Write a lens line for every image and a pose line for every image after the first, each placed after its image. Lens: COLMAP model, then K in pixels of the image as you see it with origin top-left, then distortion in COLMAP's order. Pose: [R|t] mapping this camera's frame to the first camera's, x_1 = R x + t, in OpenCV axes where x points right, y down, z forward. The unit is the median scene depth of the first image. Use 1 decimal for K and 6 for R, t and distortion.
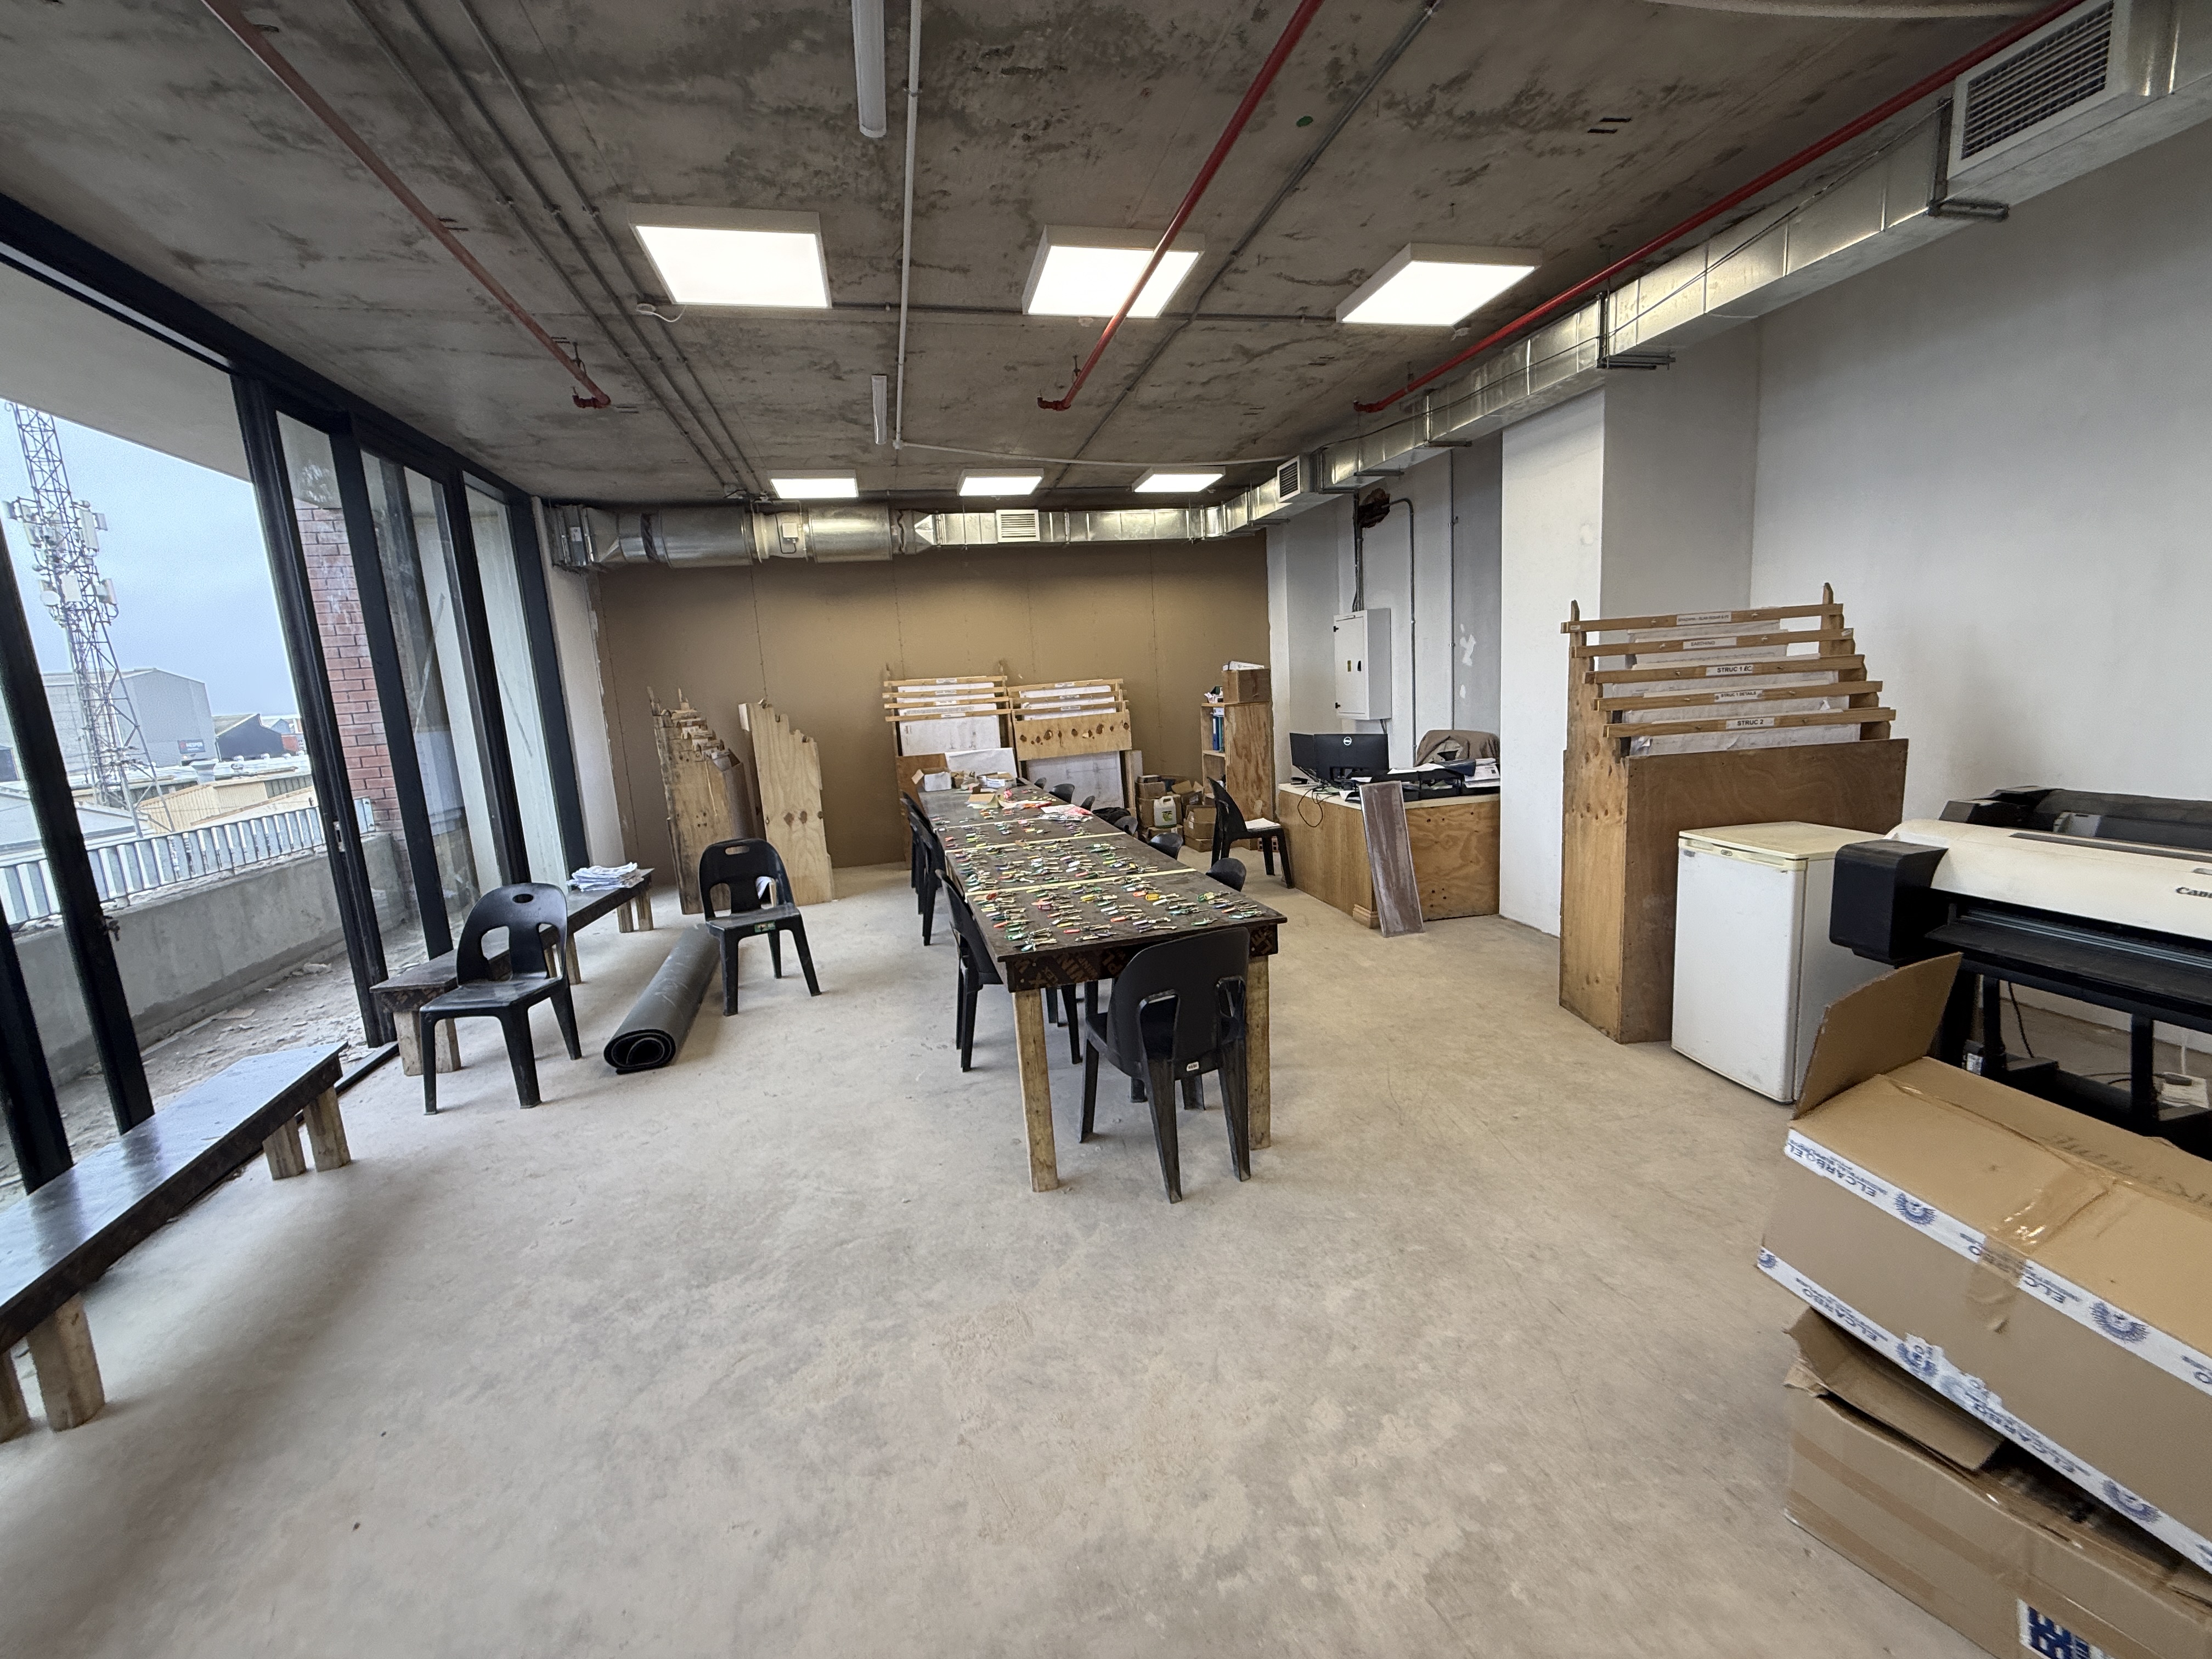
lens RADIAL K [[881.6, 0, 1097.5], [0, 881.6, 829.8], [0, 0, 1]] dist [-0.001825, 0.000535]
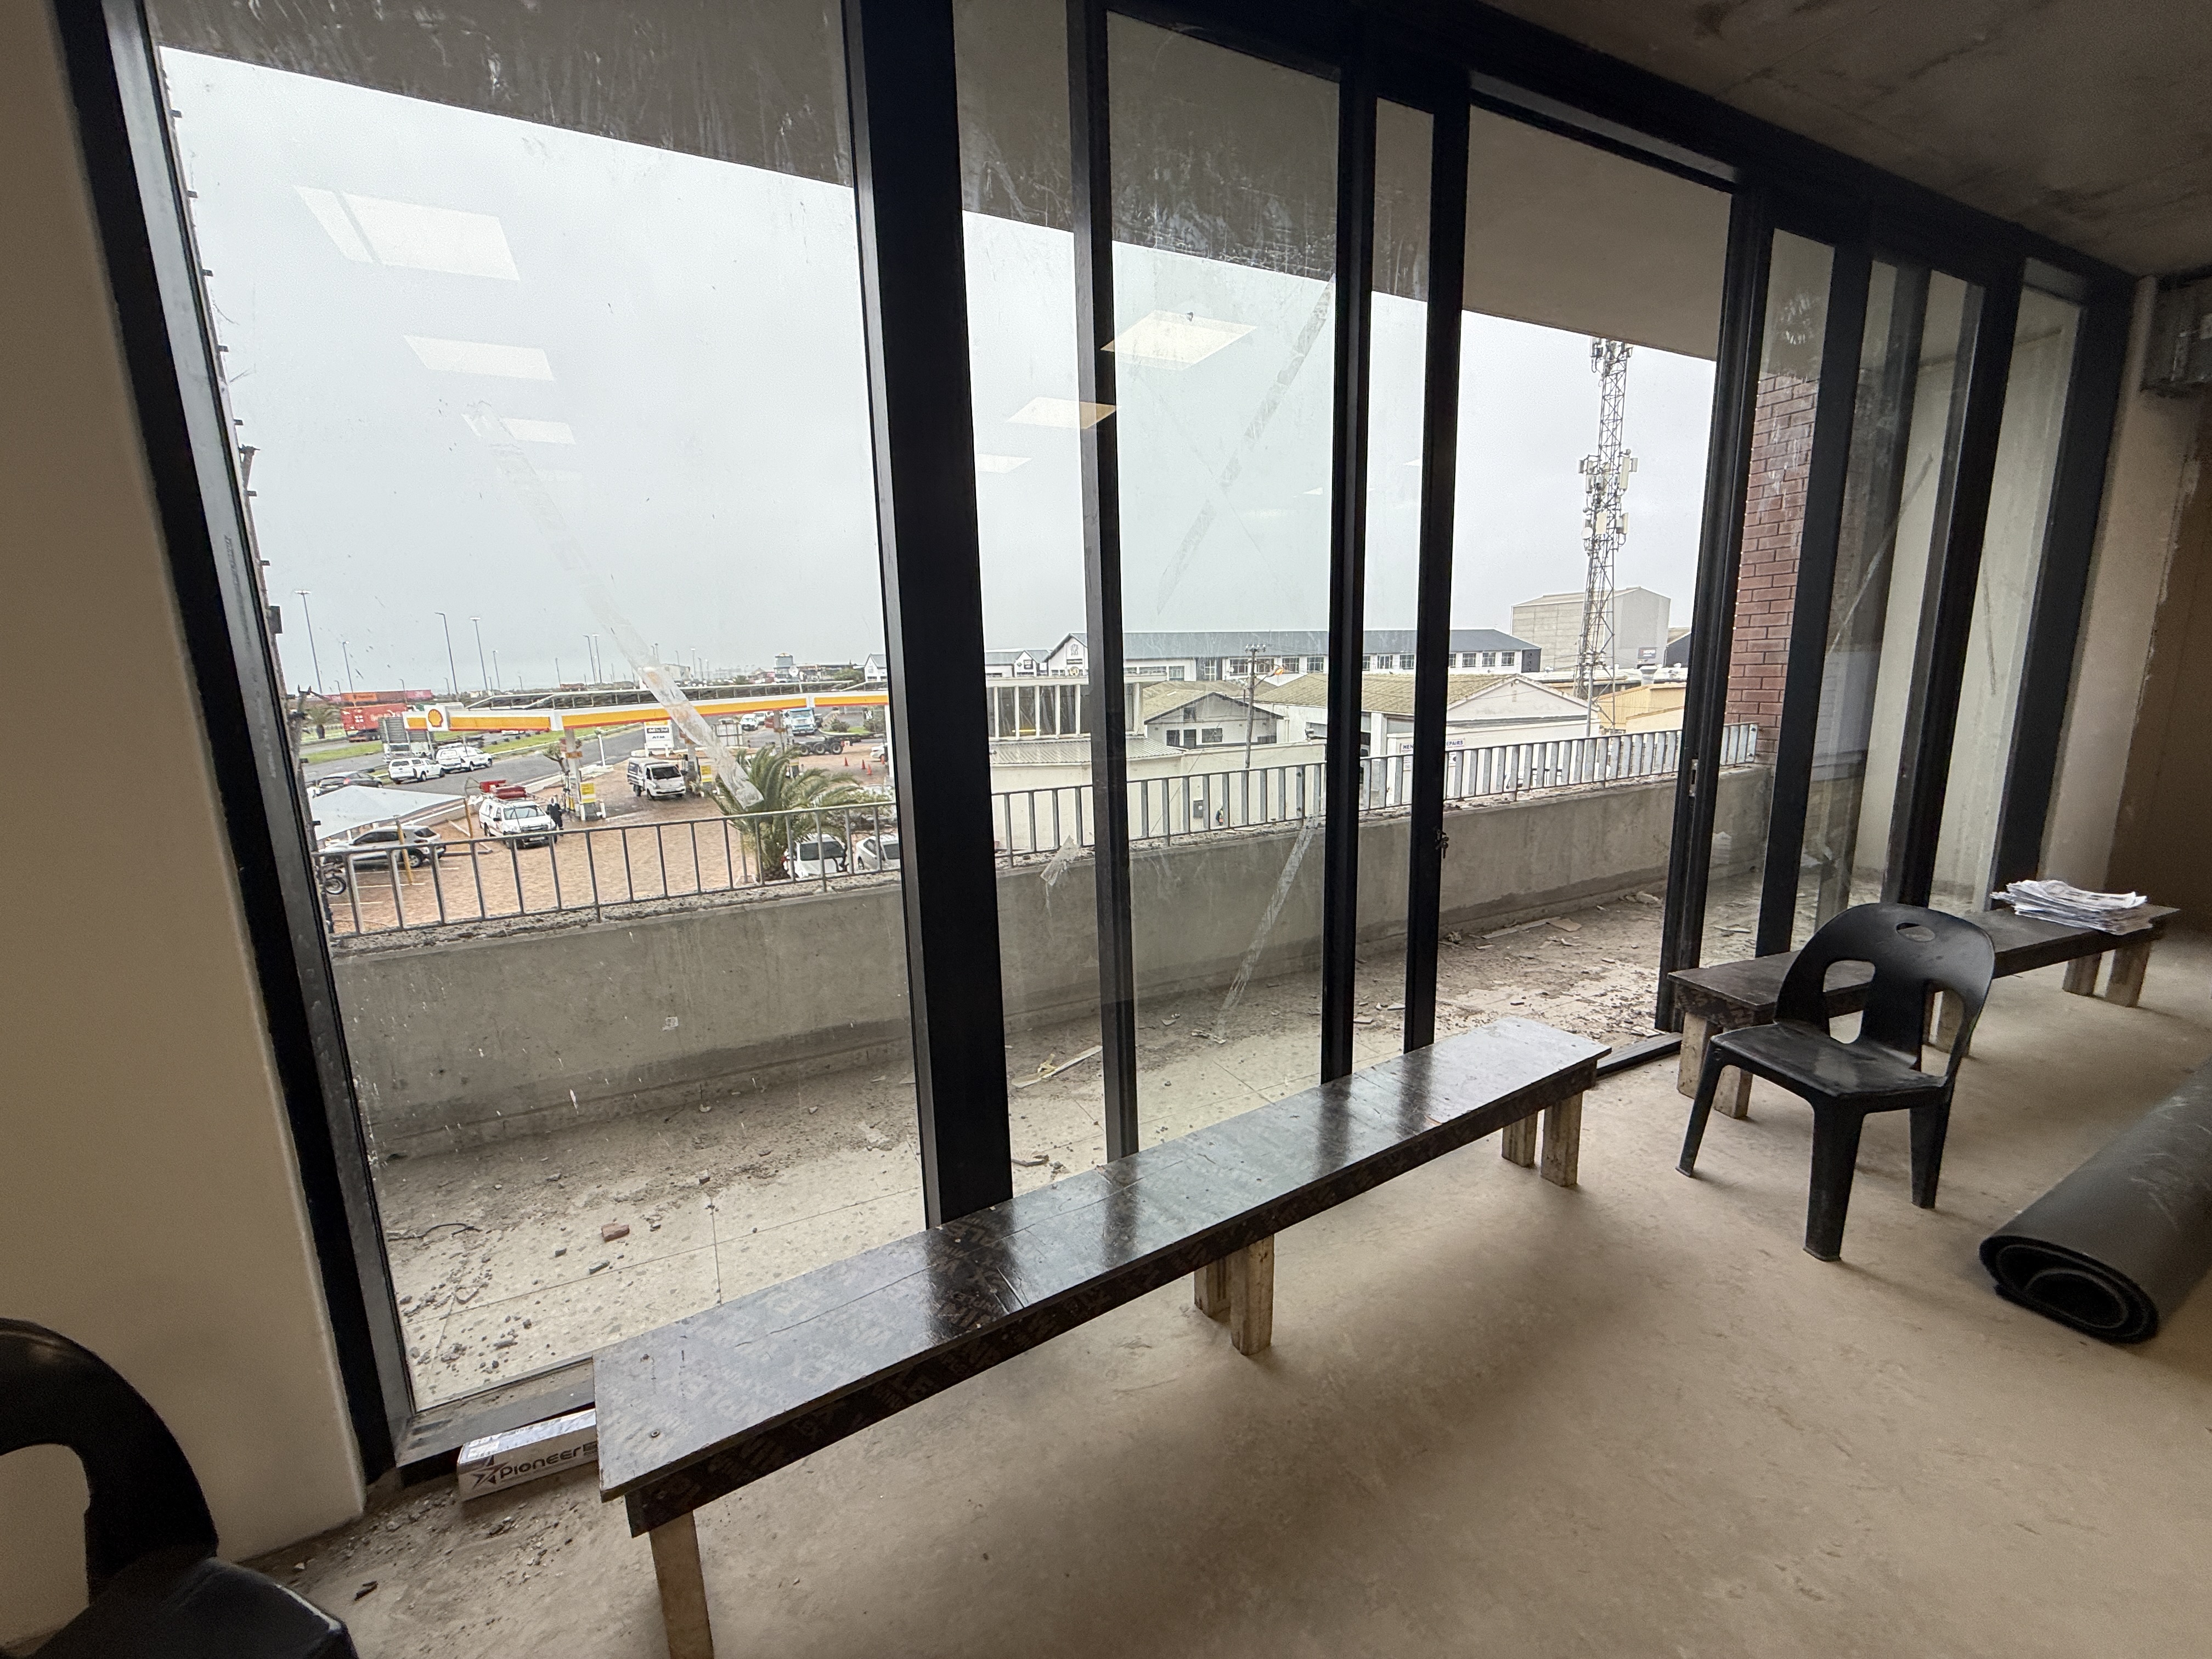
lens RADIAL K [[881.6, 0, 1098.3], [0, 881.6, 827.7], [0, 0, 1]] dist [-0.001825, 0.000535]
pose [[0.220864, 0.232904, -0.947088, -0.183675], [-0.145285, 0.968091, 0.204188, -0.031943], [0.964423, 0.092500, 0.247654, 0.250078]]
